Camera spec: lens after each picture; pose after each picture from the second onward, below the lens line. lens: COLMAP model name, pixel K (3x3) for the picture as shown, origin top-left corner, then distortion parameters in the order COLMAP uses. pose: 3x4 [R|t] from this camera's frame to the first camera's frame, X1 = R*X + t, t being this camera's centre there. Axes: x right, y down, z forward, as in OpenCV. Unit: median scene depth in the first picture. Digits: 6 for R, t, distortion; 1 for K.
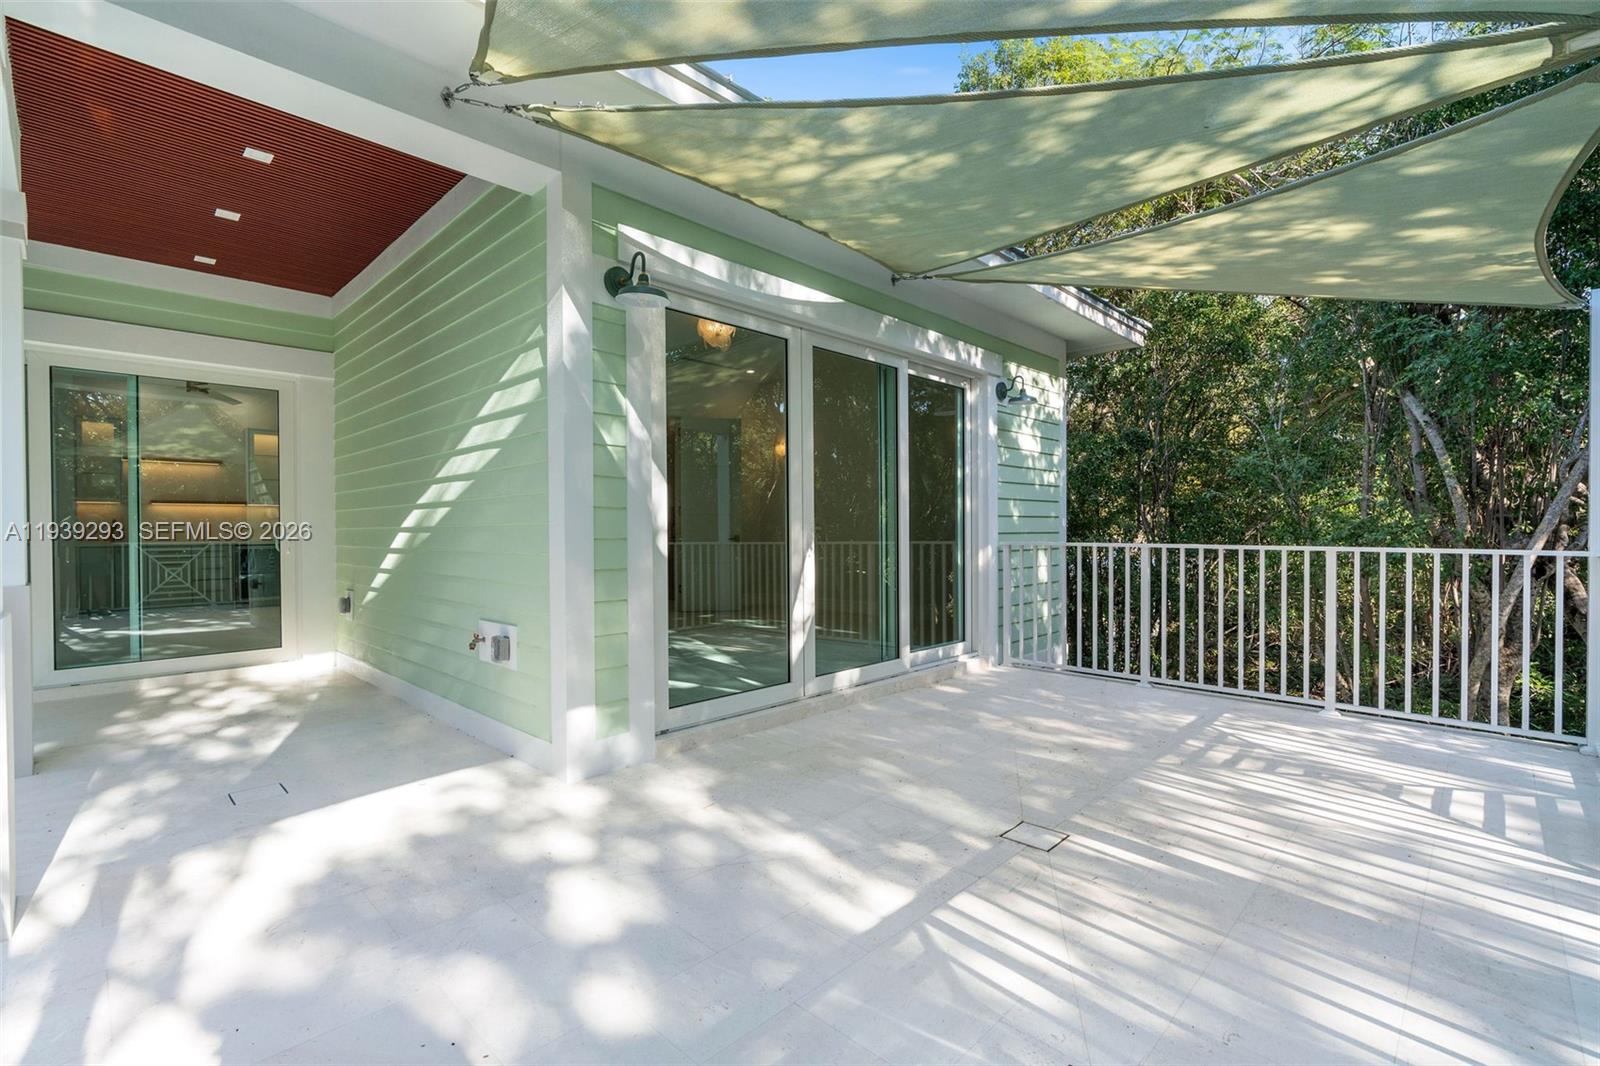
lens RADIAL K [[719.8, 0, 800.0], [0, 719.8, 533.0], [0, 0, 1]] dist [-0.001624, -0.000111]
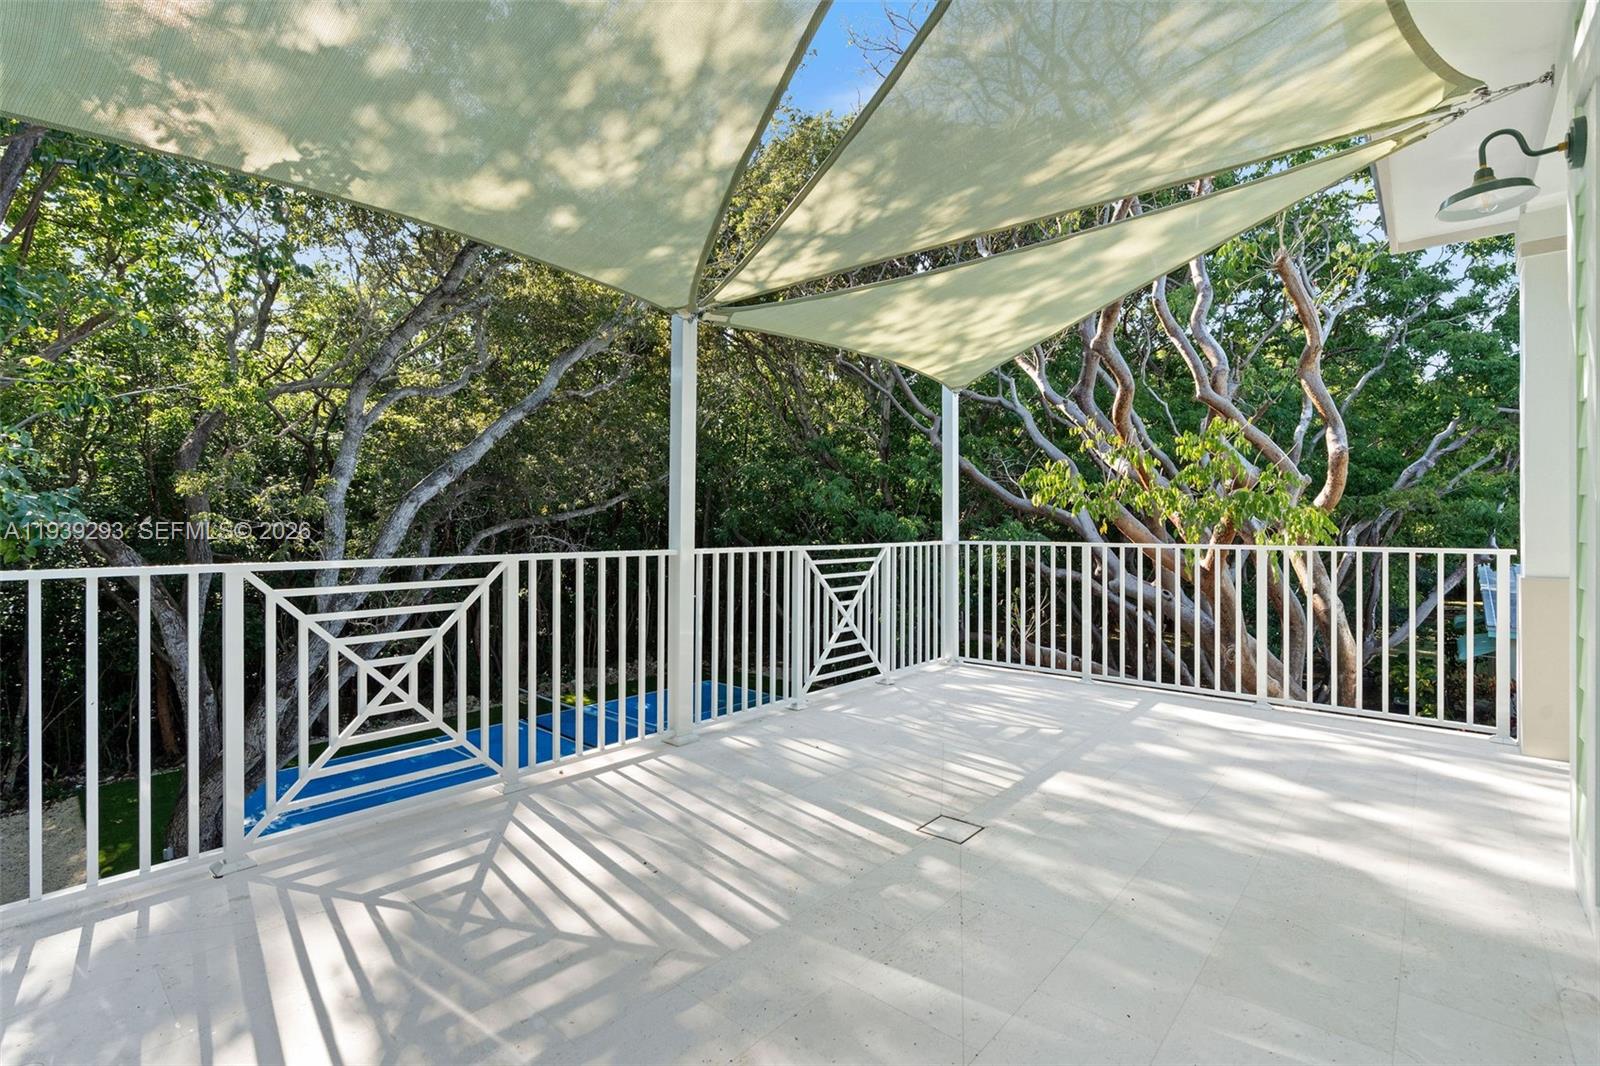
lens RADIAL K [[719.8, 0, 800.0], [0, 719.8, 533.0], [0, 0, 1]] dist [-0.001624, -0.000111]
pose [[-0.998920, 0.000351, -0.046461, 0.567003], [0.000601, 0.999985, -0.005354, 0.007547], [0.046458, -0.005376, -0.998906, 1.927408]]
